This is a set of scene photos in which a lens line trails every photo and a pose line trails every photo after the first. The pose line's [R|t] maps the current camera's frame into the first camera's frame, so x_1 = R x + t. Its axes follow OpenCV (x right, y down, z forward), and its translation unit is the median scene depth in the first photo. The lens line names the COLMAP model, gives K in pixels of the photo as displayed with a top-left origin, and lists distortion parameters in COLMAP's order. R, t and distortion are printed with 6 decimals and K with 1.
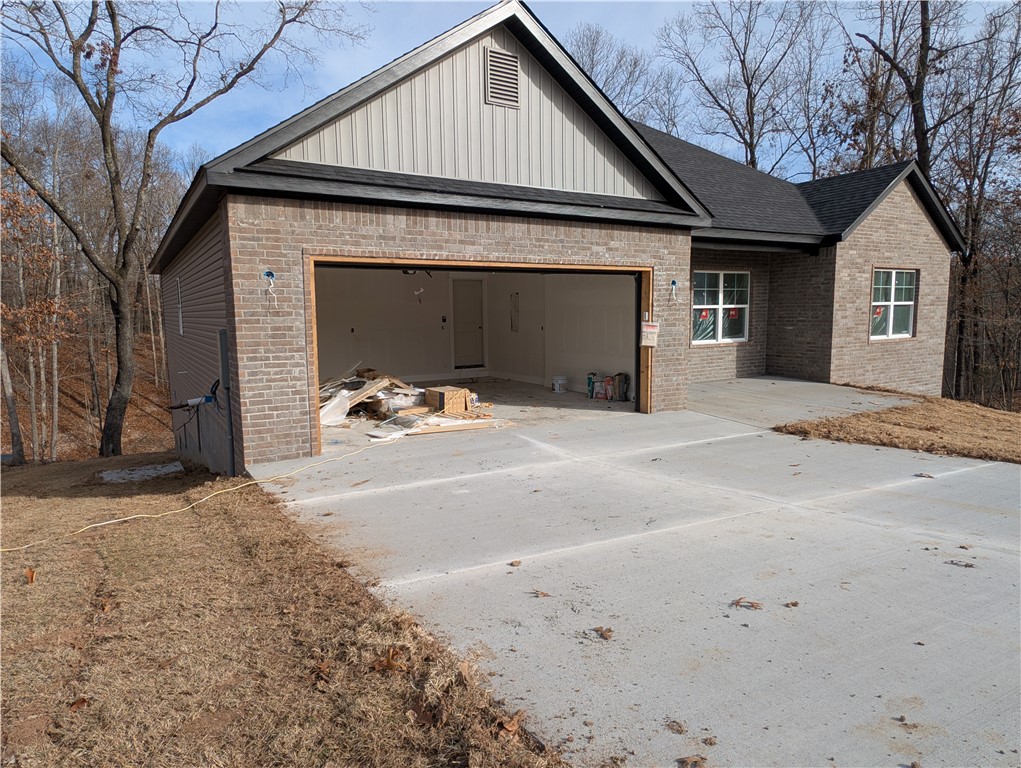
lens RADIAL K [[575.4, 0, 510.5], [0, 575.4, 384.0], [0, 0, 1]] dist [-0.003914, -0.000386]
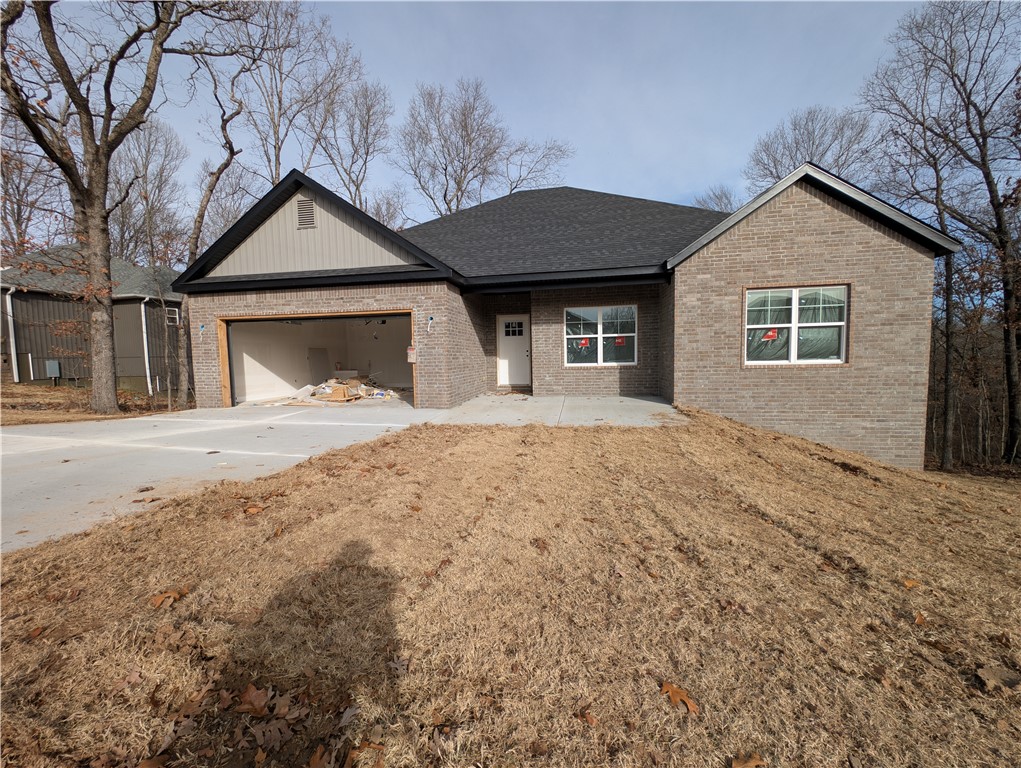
lens RADIAL K [[365.4, 0, 510.5], [0, 365.4, 384.0], [0, 0, 1]] dist [0.000807, 0.000056]
pose [[0.784871, 0.045544, -0.617984, 0.701637], [-0.067462, 0.997648, -0.012156, -0.012006], [0.615977, 0.051231, 0.786097, 0.292795]]
